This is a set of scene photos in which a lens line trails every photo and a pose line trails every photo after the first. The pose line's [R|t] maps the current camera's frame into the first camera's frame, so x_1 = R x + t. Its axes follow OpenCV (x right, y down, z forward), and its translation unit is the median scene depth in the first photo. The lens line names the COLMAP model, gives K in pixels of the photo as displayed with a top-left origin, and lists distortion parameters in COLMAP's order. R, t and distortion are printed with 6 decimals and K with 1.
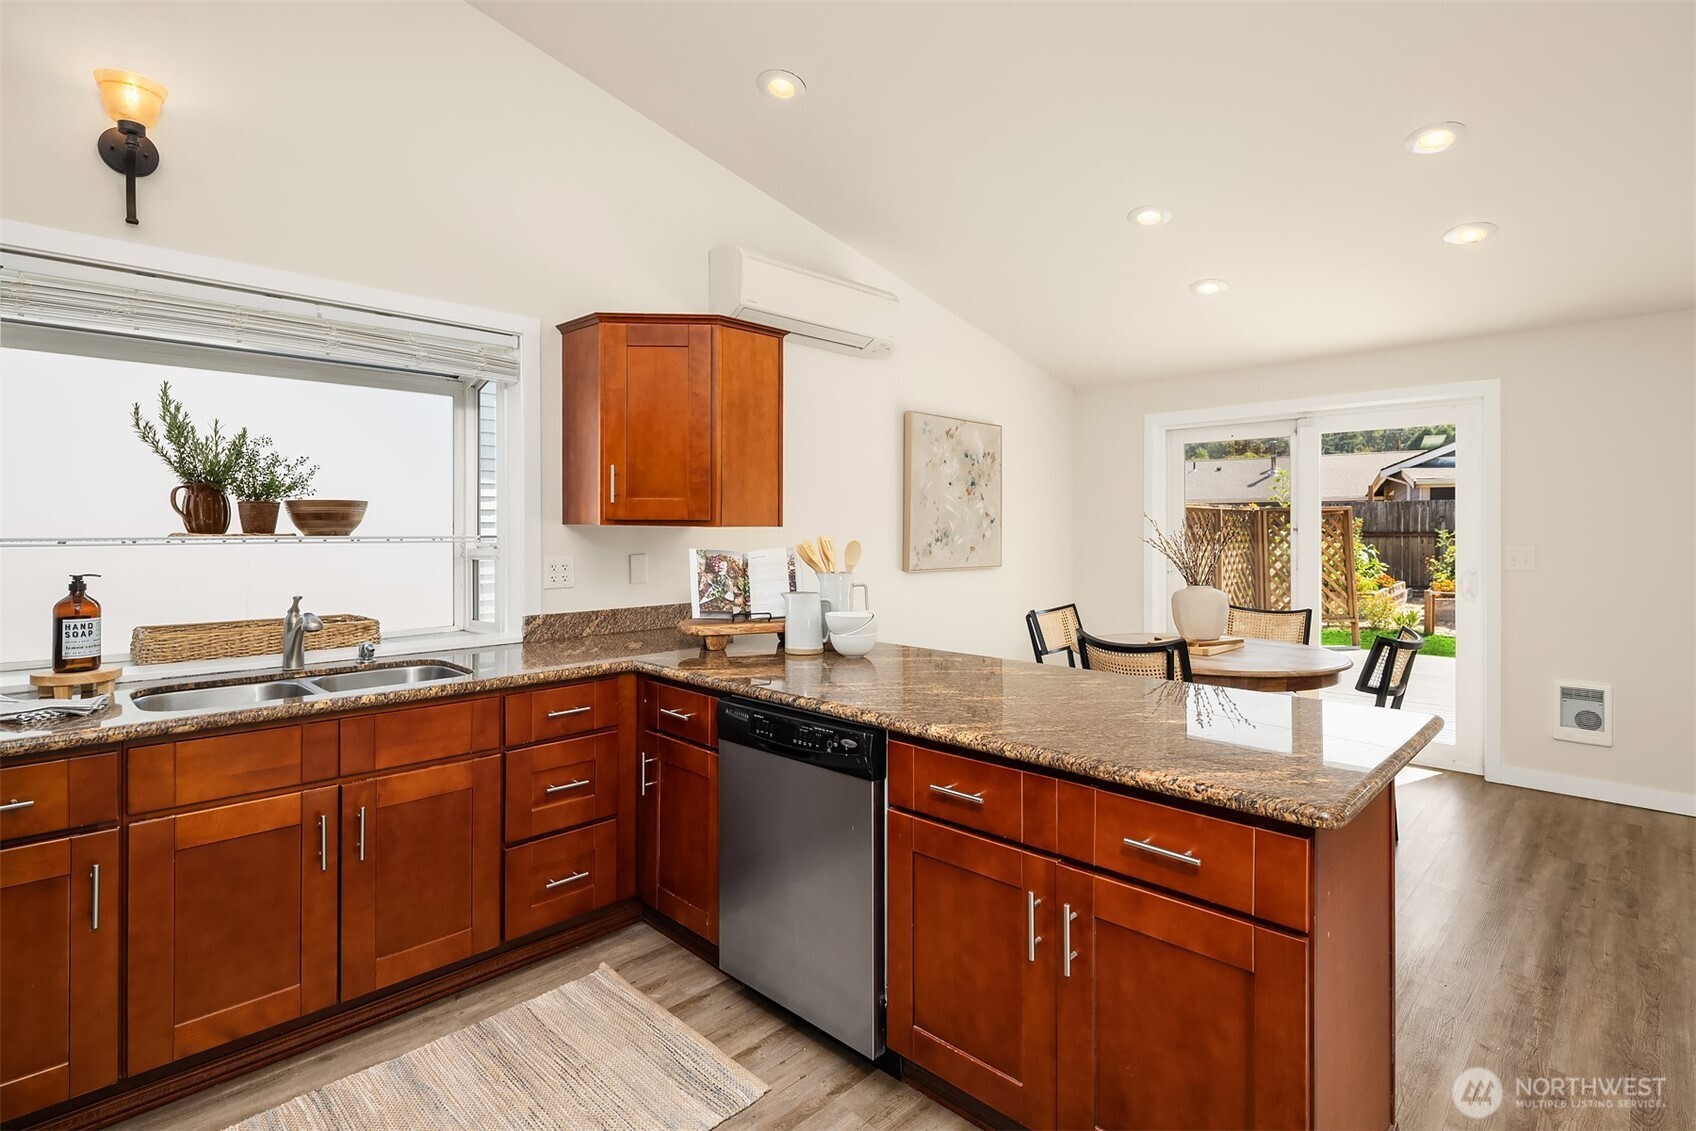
lens RADIAL K [[821.1, 0, 856.1], [0, 821.1, 529.0], [0, 0, 1]] dist [0.007580, -0.006266]
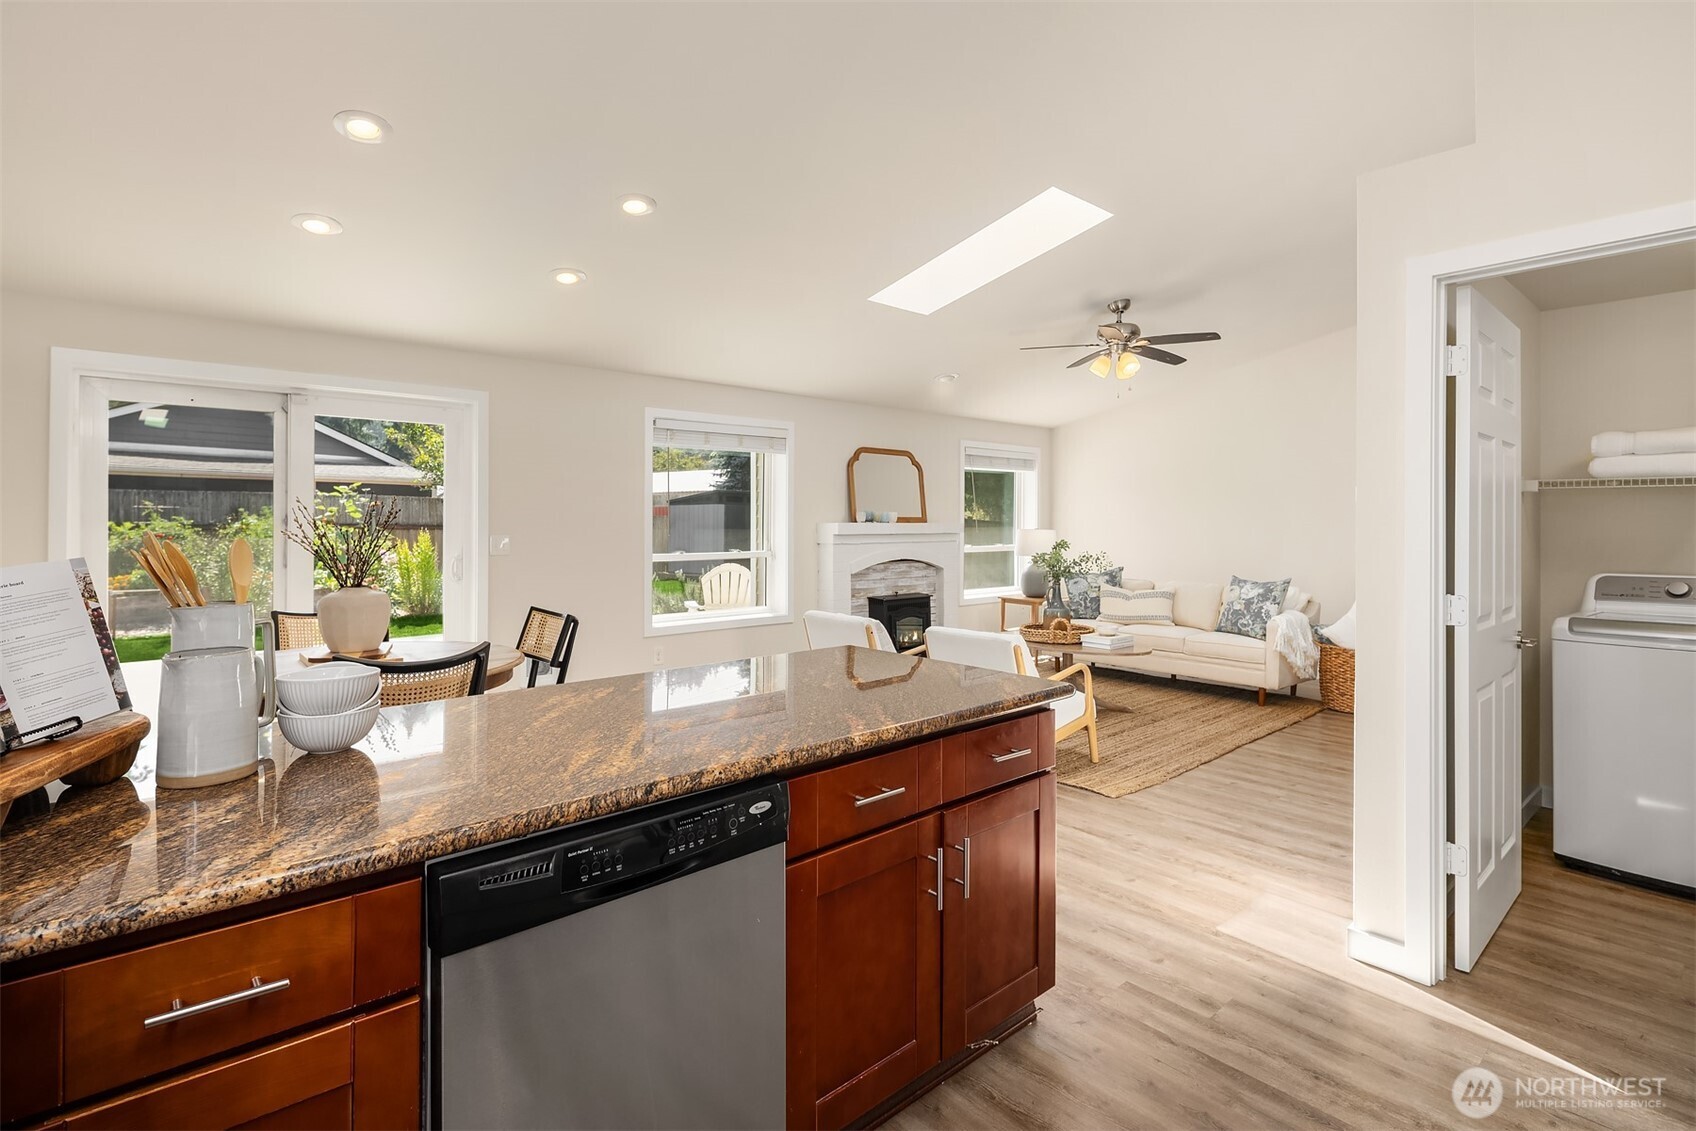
lens RADIAL K [[821.1, 0, 844.8], [0, 821.1, 518.5], [0, 0, 1]] dist [0.007580, -0.006266]
pose [[0.080321, 0.004045, 0.996761, -0.486709], [-0.001521, 0.999991, -0.003935, 0.002637], [-0.996768, -0.001200, 0.080326, 0.569985]]
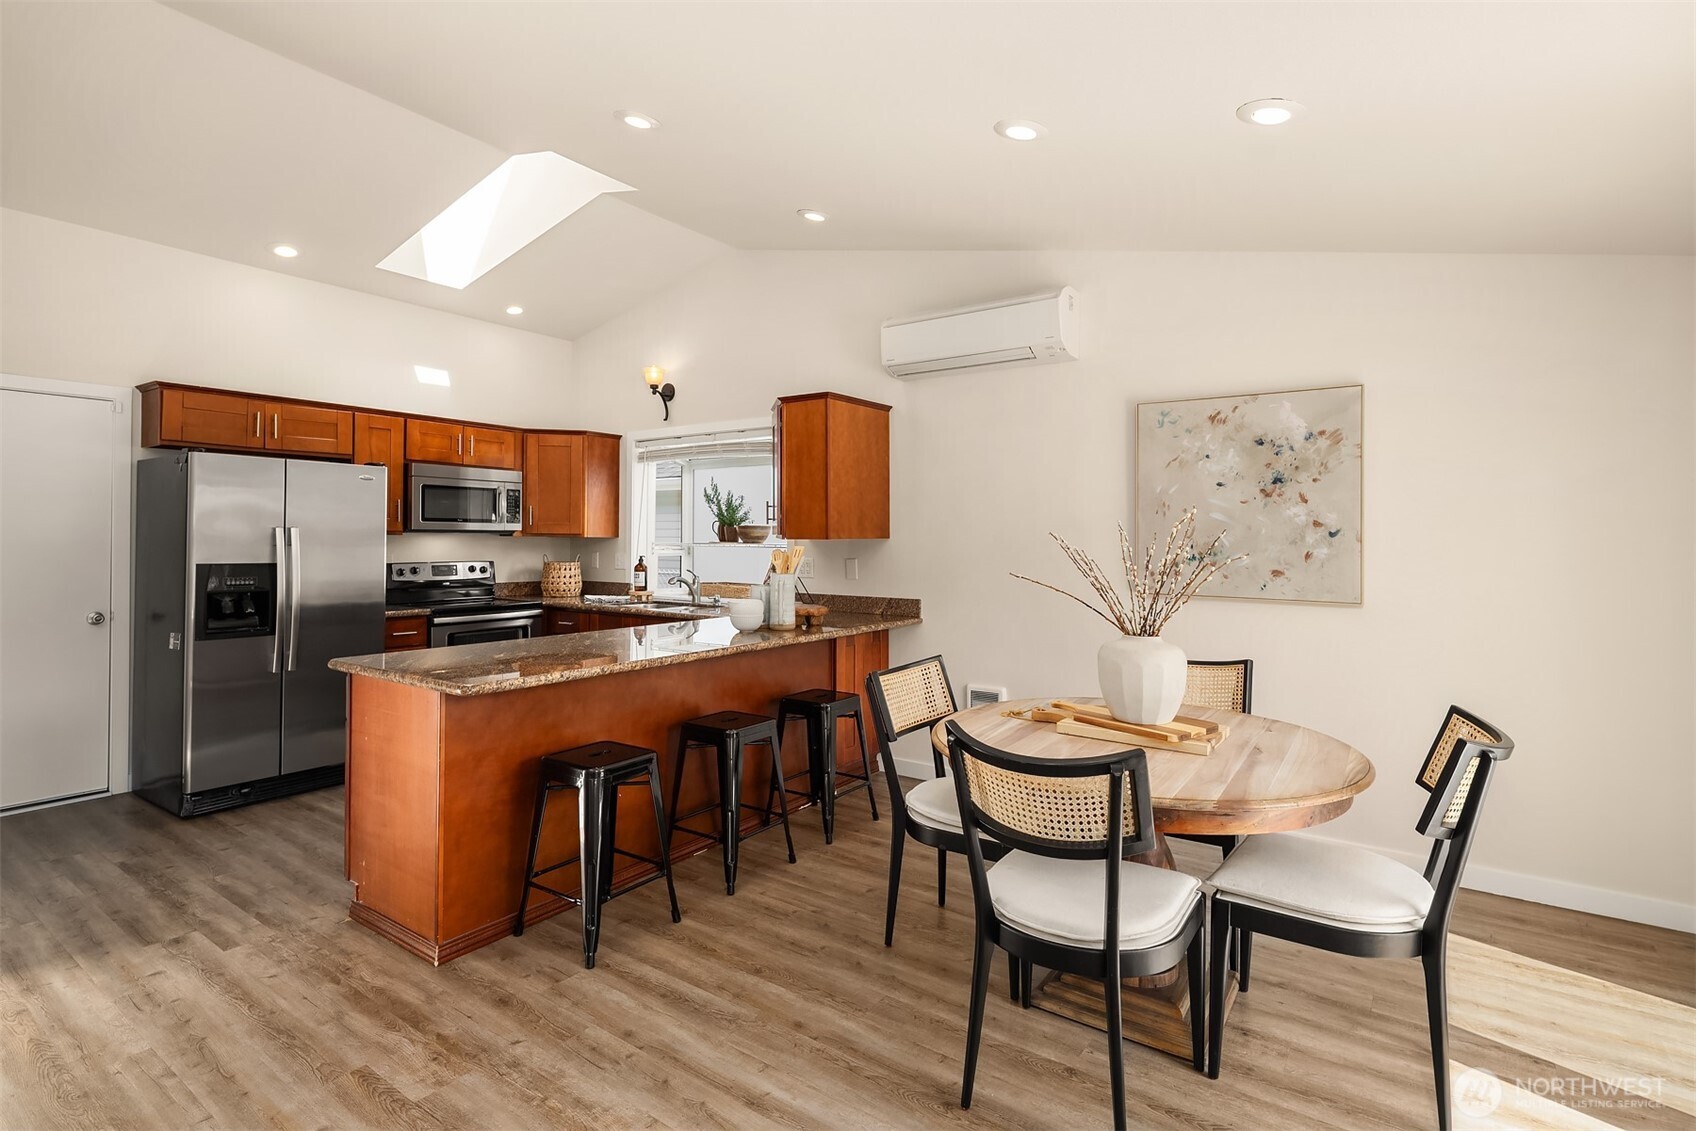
lens RADIAL K [[821.1, 0, 845.6], [0, 821.1, 548.1], [0, 0, 1]] dist [0.007580, -0.006266]
pose [[0.148940, 0.010848, -0.988787, 1.316082], [-0.008404, 0.999918, 0.009704, -0.002204], [0.988810, 0.006865, 0.149019, 0.890703]]
